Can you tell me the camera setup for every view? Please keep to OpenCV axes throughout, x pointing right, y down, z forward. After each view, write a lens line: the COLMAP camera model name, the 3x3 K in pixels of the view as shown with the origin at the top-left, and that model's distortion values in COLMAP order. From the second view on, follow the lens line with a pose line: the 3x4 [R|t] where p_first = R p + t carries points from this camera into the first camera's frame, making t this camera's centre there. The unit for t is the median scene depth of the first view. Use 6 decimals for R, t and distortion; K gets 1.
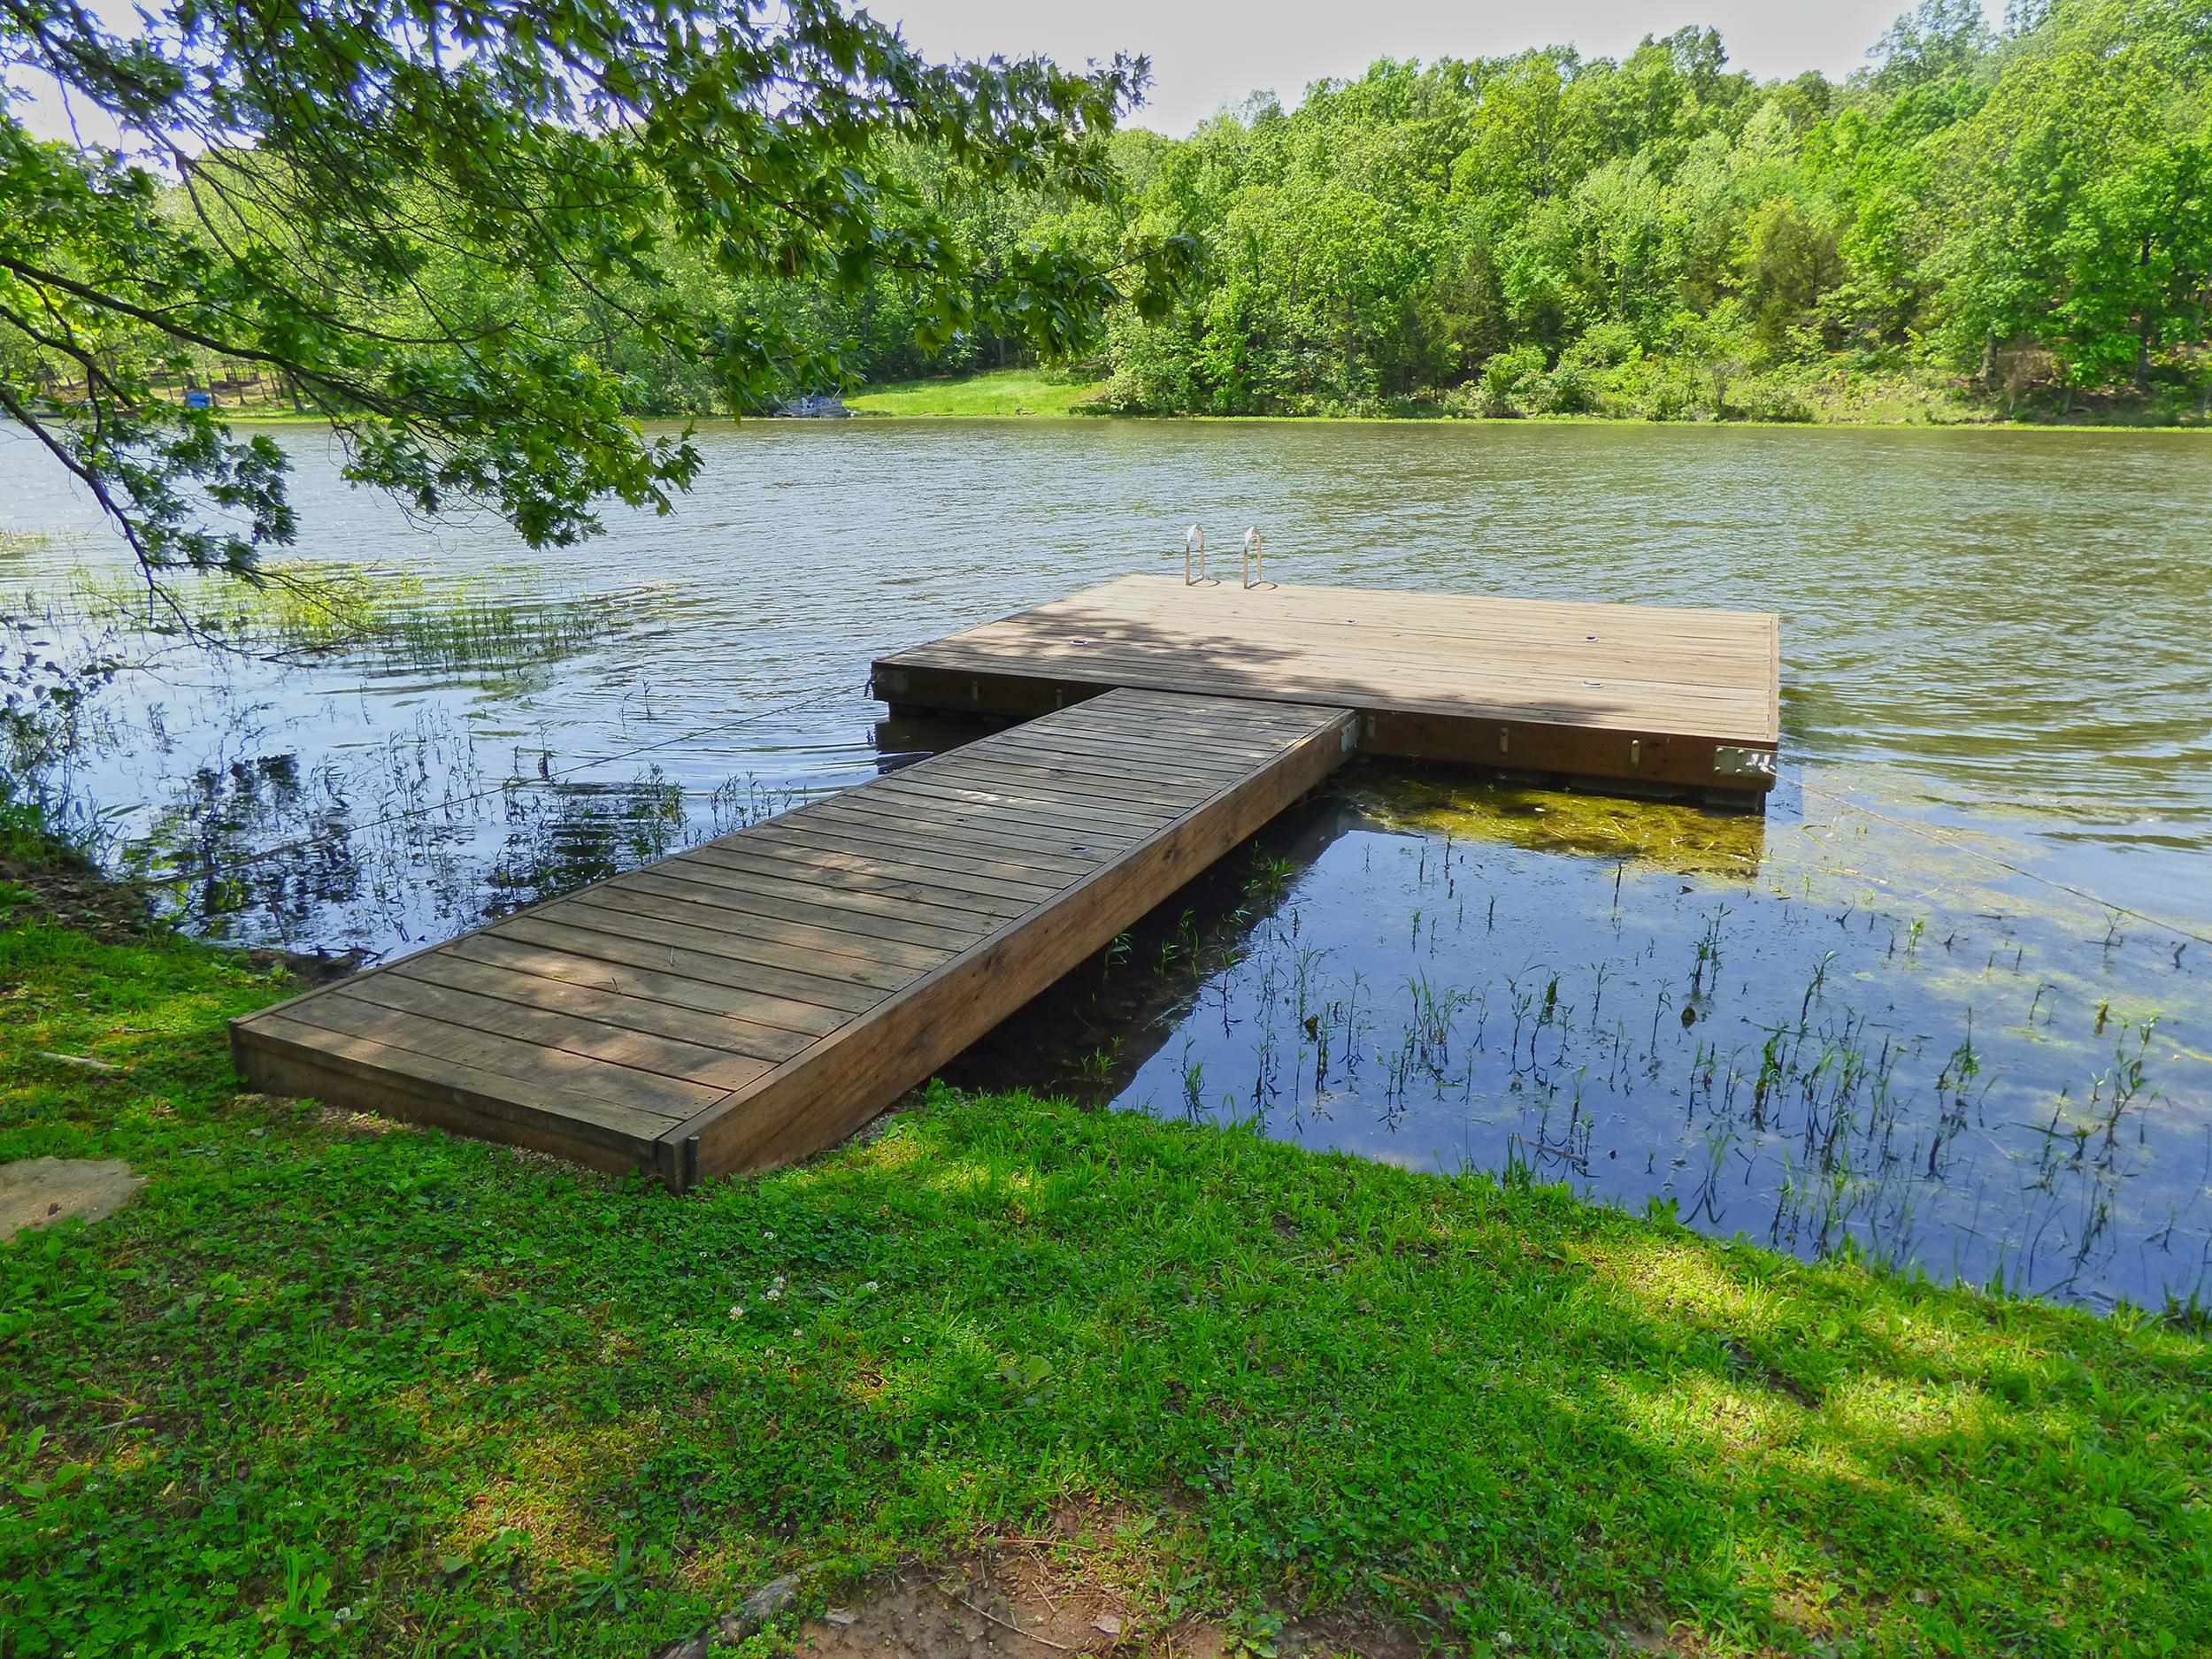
lens RADIAL K [[1330.6, 0, 1099.2], [0, 1330.6, 808.9], [0, 0, 1]] dist [-0.007659, -0.004603]
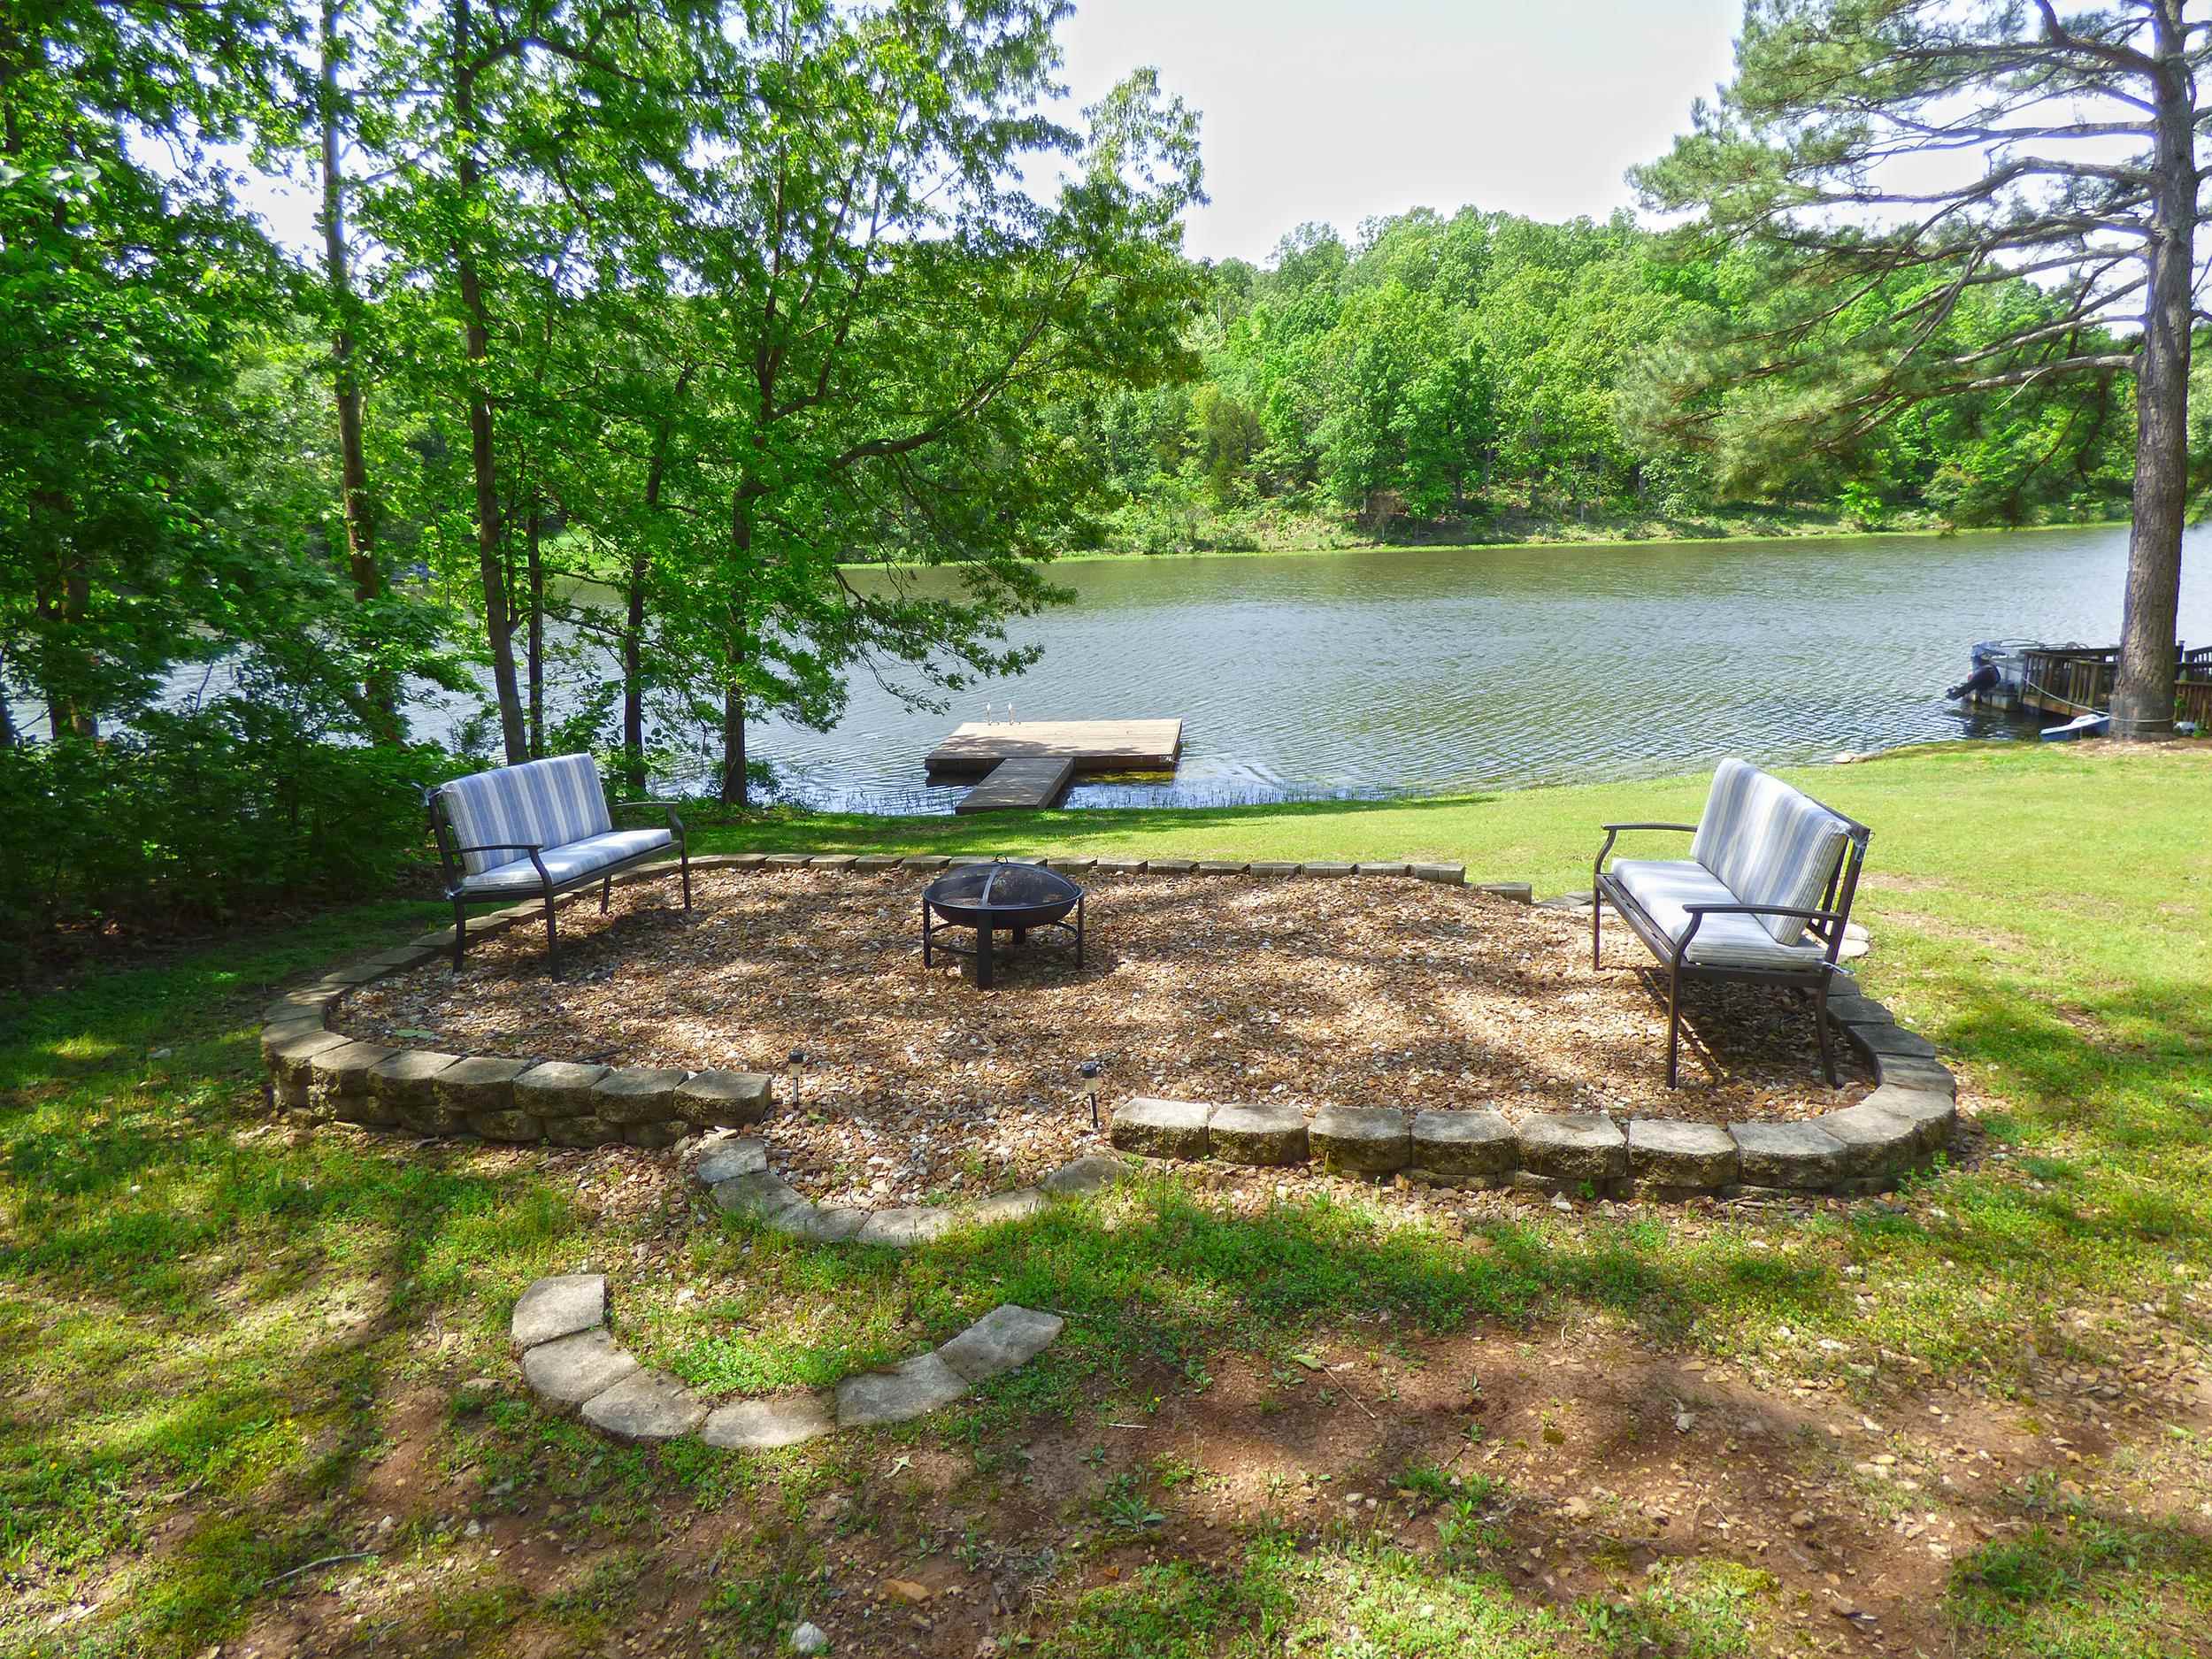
lens RADIAL K [[1330.6, 0, 1101.6], [0, 1330.6, 826.3], [0, 0, 1]] dist [-0.007659, -0.004603]
pose [[0.940699, -0.112318, 0.320110, -0.071348], [0.132581, 0.990275, -0.042151, 0.021707], [-0.312263, 0.082092, 0.946442, -0.193014]]
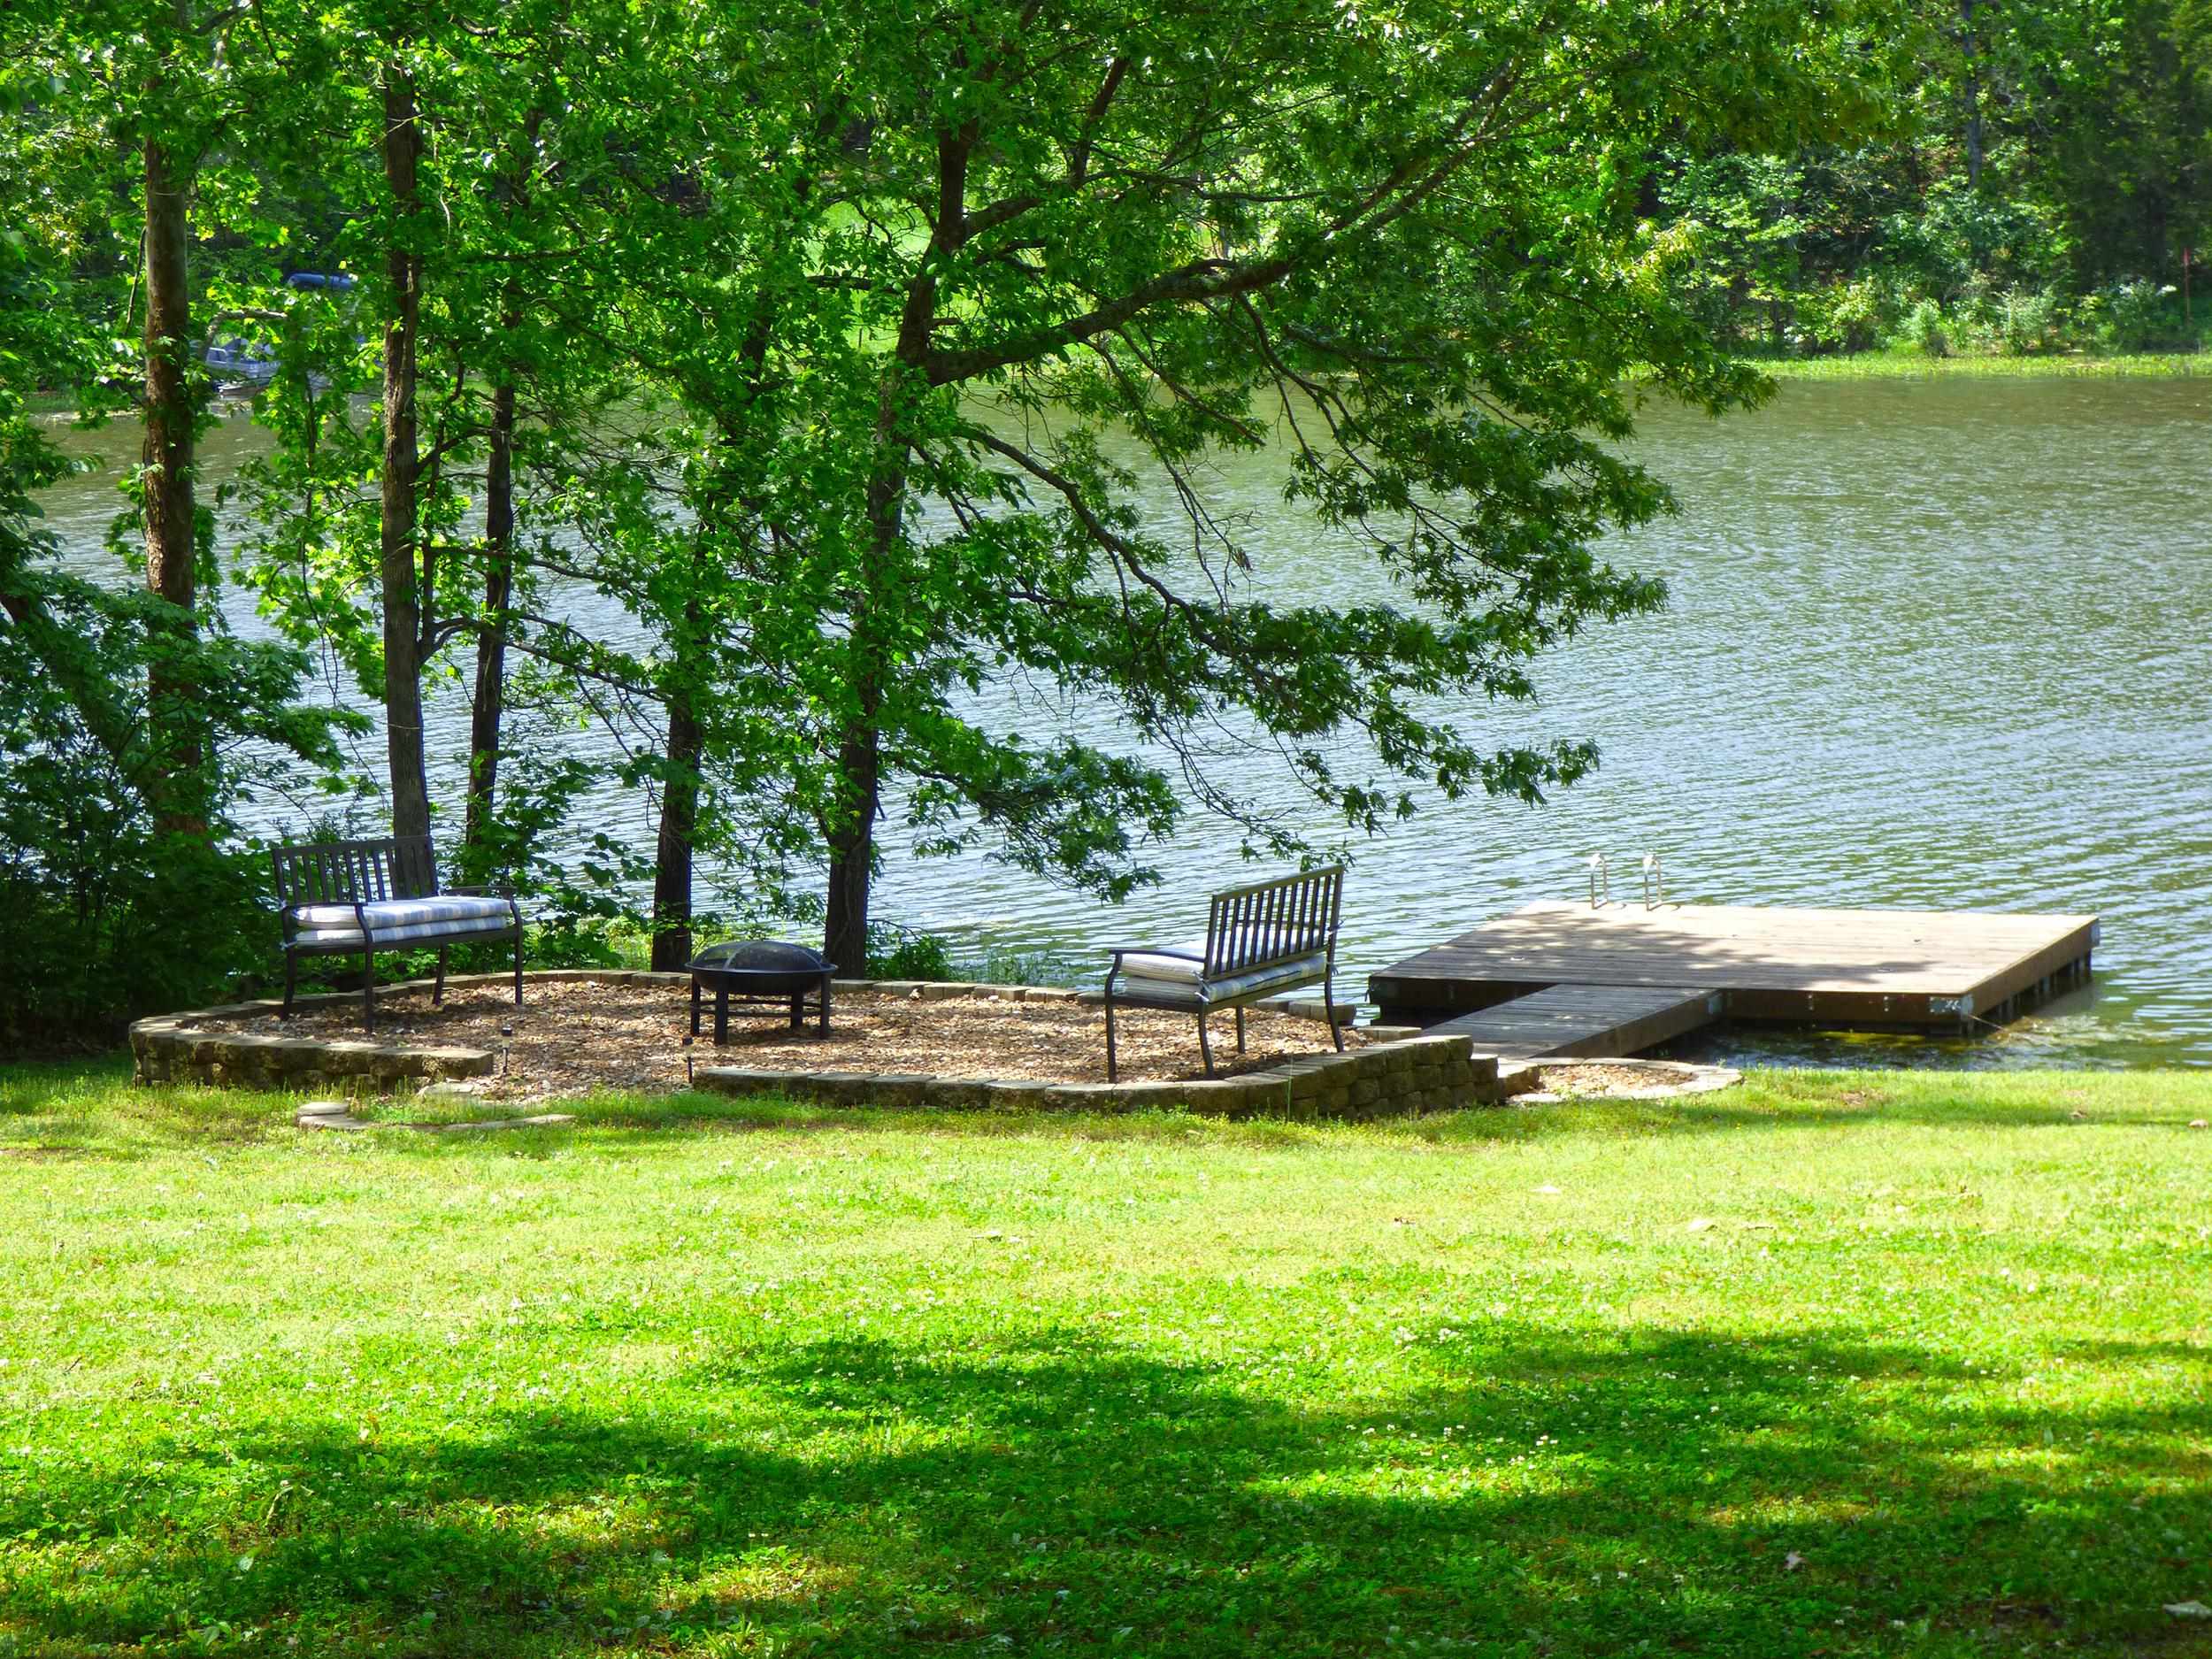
lens RADIAL K [[6070.3, 0, 1105.9], [0, 6070.3, 829.8], [0, 0, 1]] dist [-0.082611, 0.000000]
pose [[0.999885, -0.011528, 0.009889, -0.040442], [0.013021, 0.985796, -0.167444, 0.065602], [-0.007818, 0.167553, 0.985832, -0.438648]]
